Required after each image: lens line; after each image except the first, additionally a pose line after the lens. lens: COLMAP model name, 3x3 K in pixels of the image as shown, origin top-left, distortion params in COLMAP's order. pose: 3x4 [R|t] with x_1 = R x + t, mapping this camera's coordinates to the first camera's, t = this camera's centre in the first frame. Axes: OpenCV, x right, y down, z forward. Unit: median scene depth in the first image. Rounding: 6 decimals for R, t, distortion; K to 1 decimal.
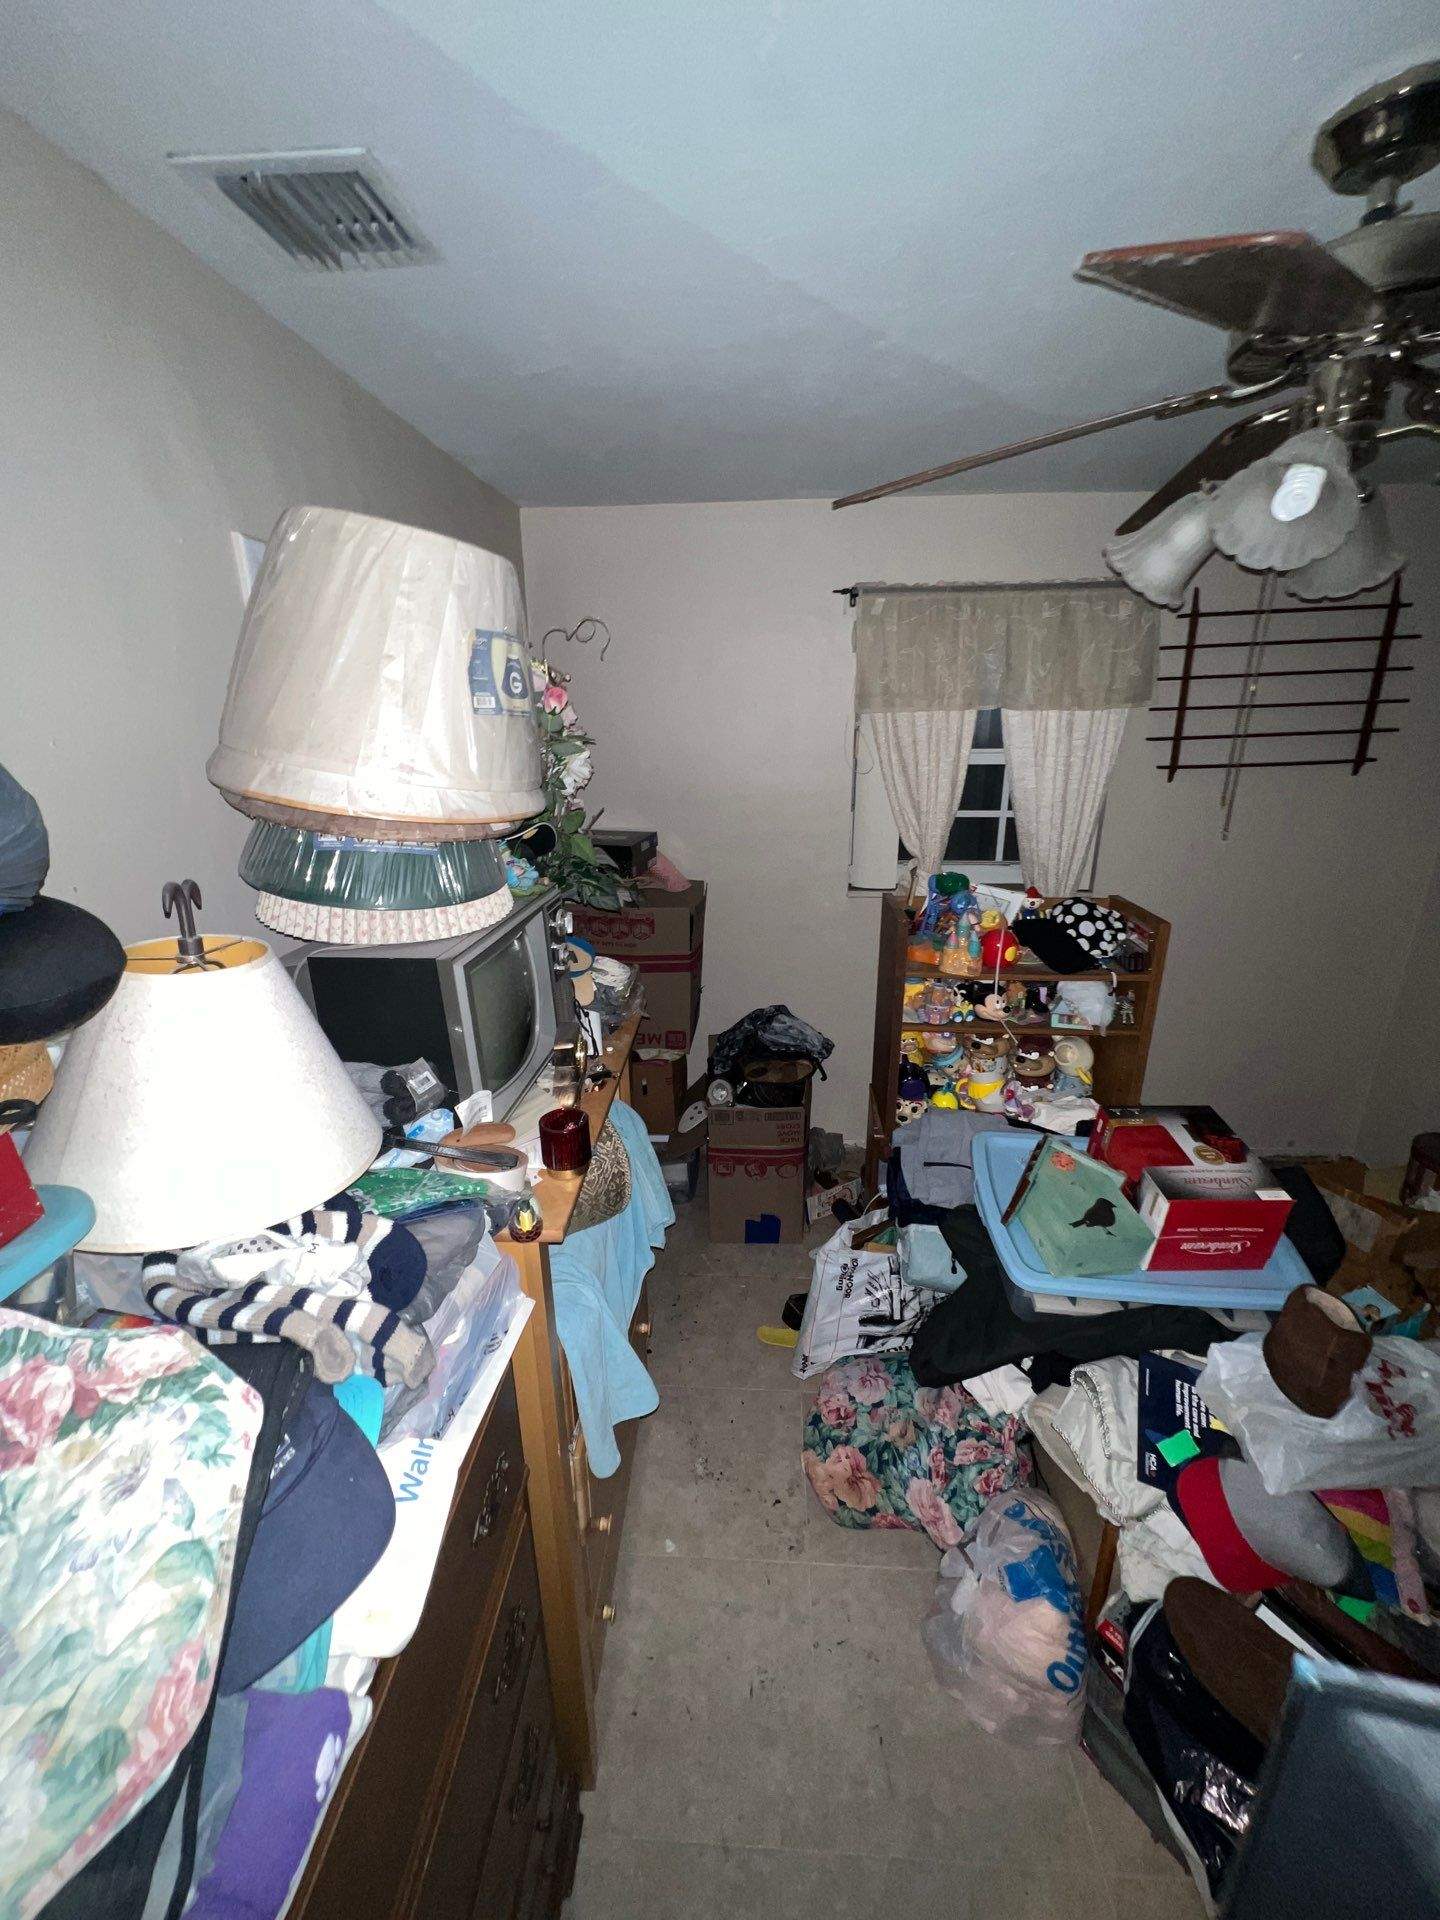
lens RADIAL K [[764.6, 0, 720.8], [0, 764.6, 959.3], [0, 0, 1]] dist [-0.002238, 0.001309]
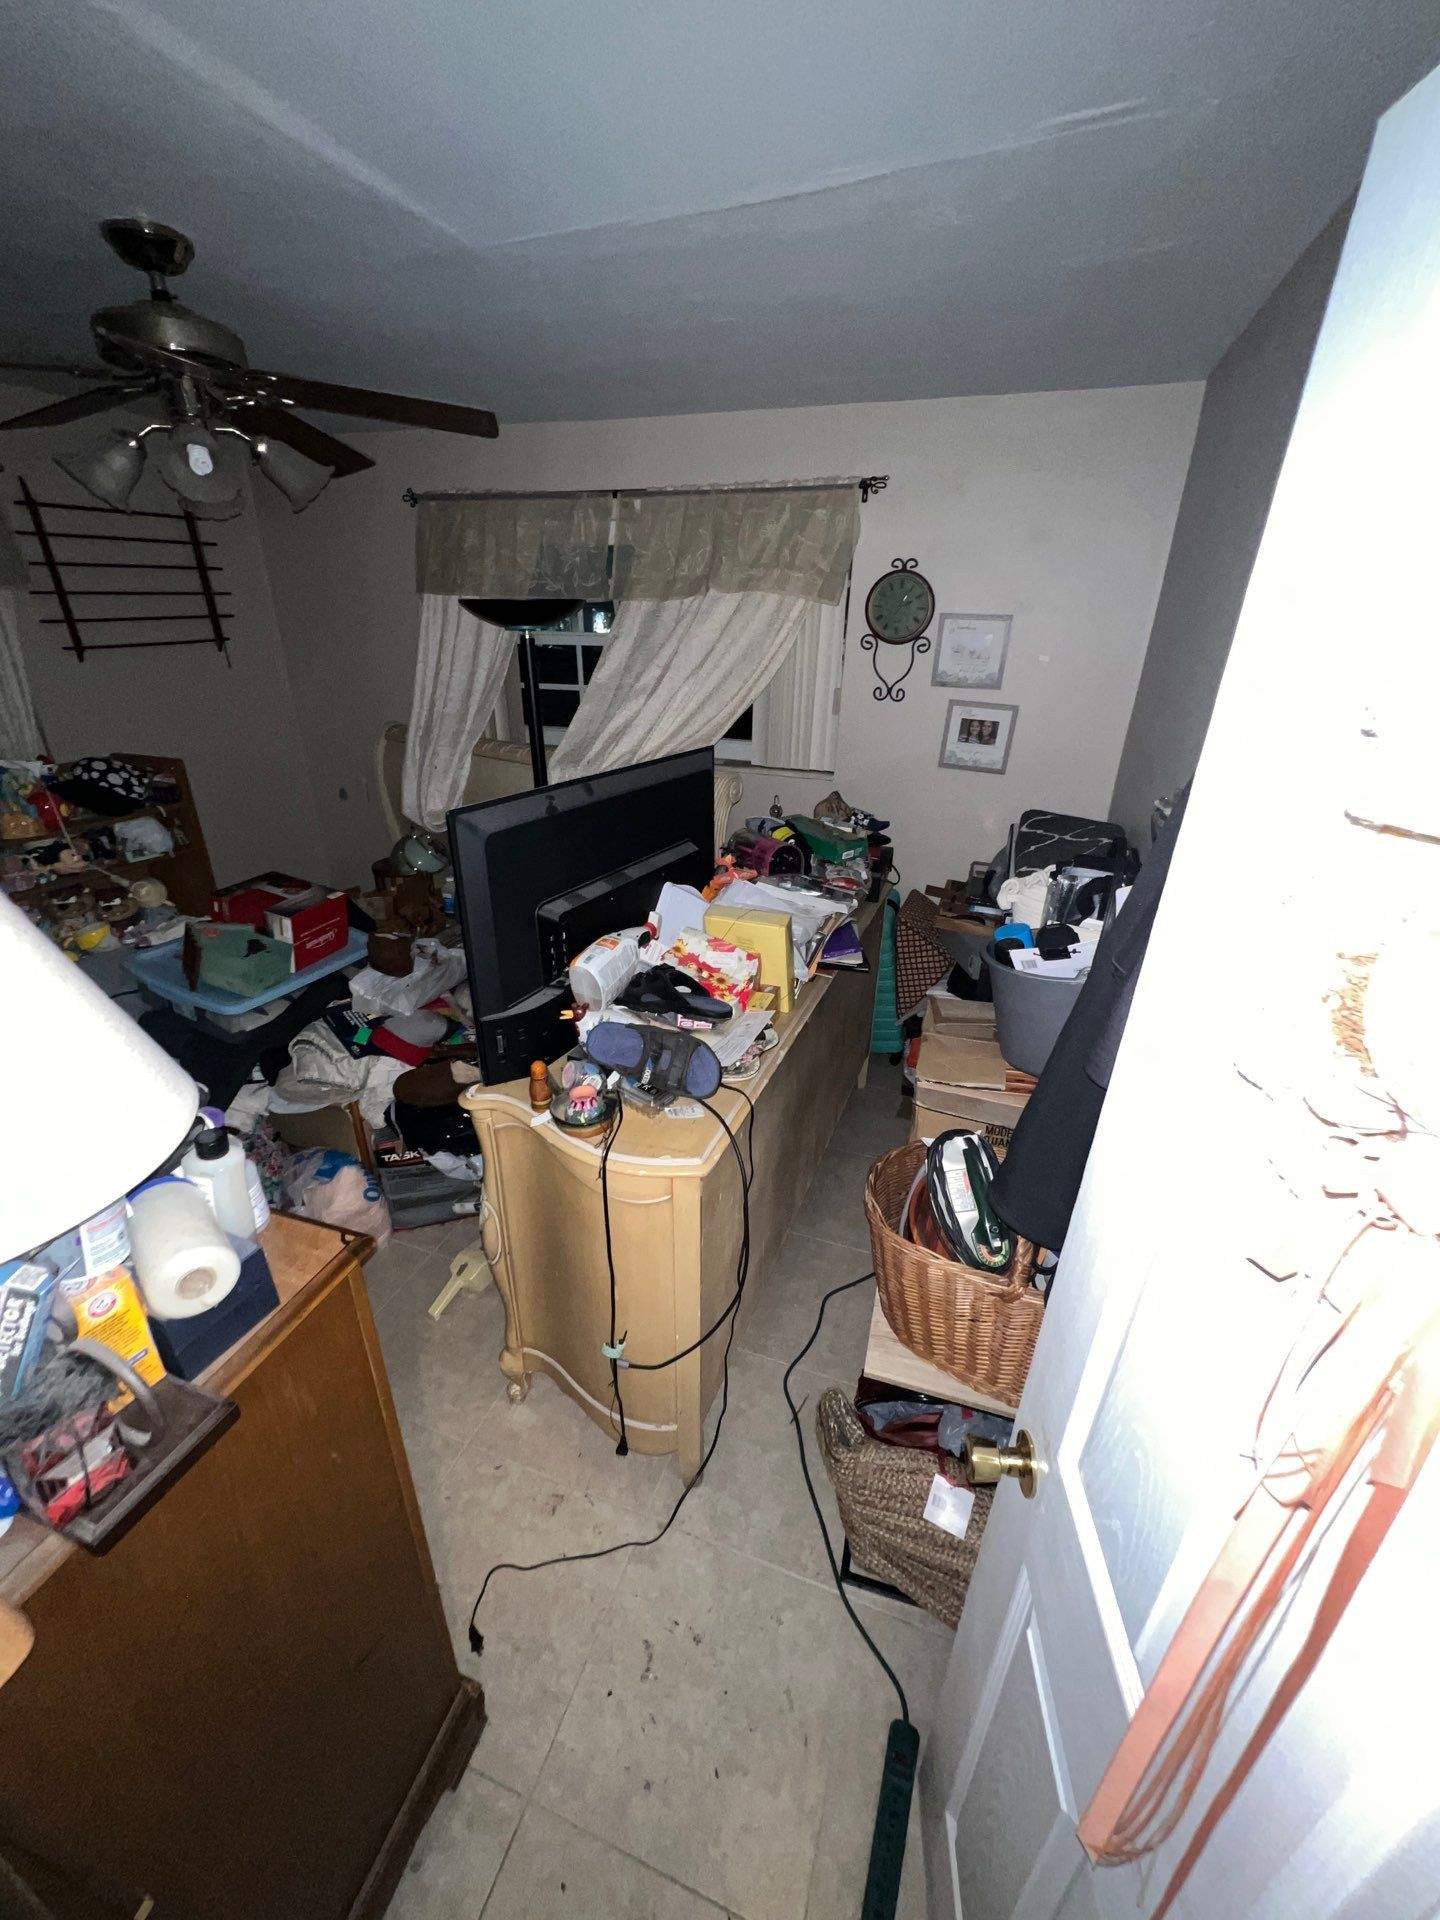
lens RADIAL K [[764.6, 0, 720.8], [0, 764.6, 959.3], [0, 0, 1]] dist [-0.002238, 0.001309]
pose [[0.276681, -0.380732, 0.882321, -0.432840], [0.279509, 0.910352, 0.305178, 0.119196], [-0.919414, 0.162180, 0.358295, -0.269285]]
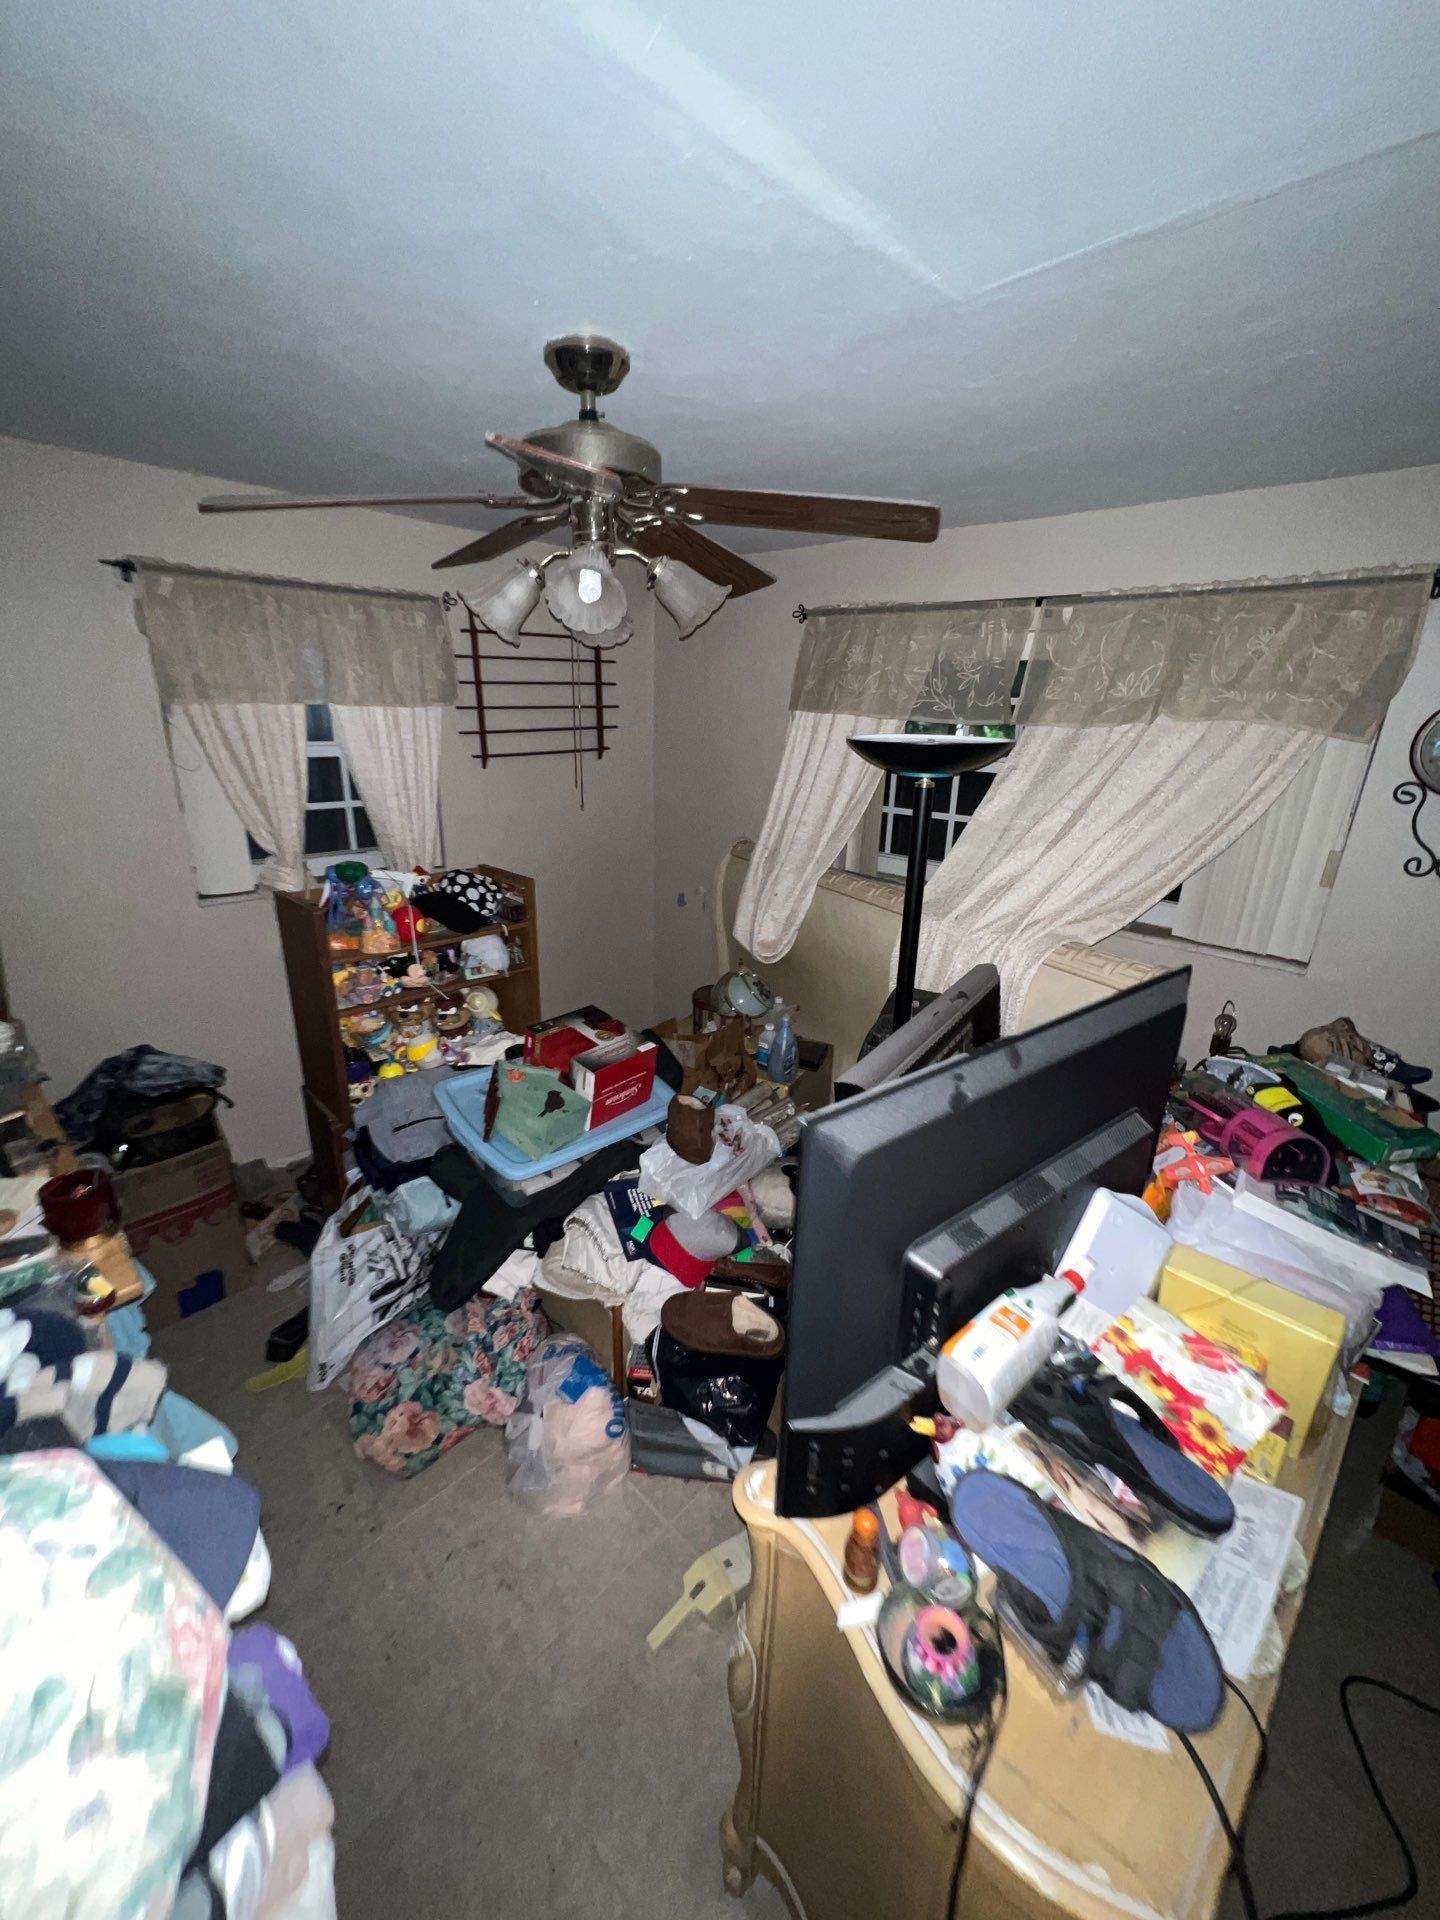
lens RADIAL K [[764.6, 0, 720.8], [0, 764.6, 959.3], [0, 0, 1]] dist [-0.002238, 0.001309]
pose [[0.642464, -0.215686, 0.735337, -0.176738], [0.203128, 0.973180, 0.107976, 0.009217], [-0.738904, 0.079997, 0.669045, -0.083665]]
